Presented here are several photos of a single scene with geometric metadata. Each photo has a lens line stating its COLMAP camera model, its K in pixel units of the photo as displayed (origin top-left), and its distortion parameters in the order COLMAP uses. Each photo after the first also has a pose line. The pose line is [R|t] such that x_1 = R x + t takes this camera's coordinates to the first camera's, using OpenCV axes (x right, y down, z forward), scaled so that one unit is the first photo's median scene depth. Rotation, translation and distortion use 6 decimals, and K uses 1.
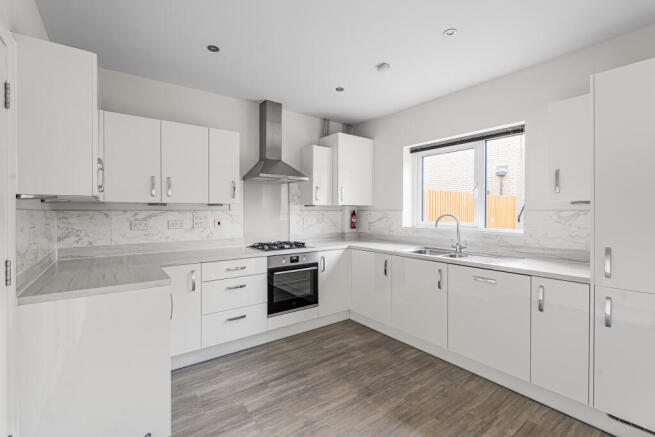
lens RADIAL K [[292.3, 0, 327.8], [0, 292.3, 213.5], [0, 0, 1]] dist [-0.001457, 0.000039]
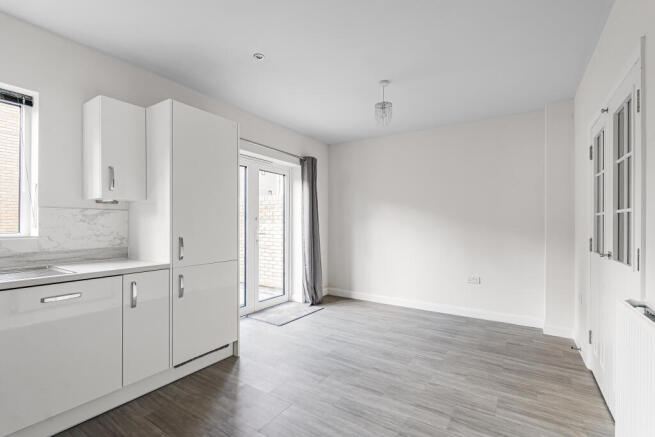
lens RADIAL K [[302.0, 0, 327.8], [0, 302.0, 226.2], [0, 0, 1]] dist [-0.004503, -0.000434]
pose [[-0.344158, -0.006704, 0.938888, -0.302120], [0.003833, 0.999956, 0.008545, 0.032175], [-0.938904, 0.006539, -0.344117, 0.470836]]
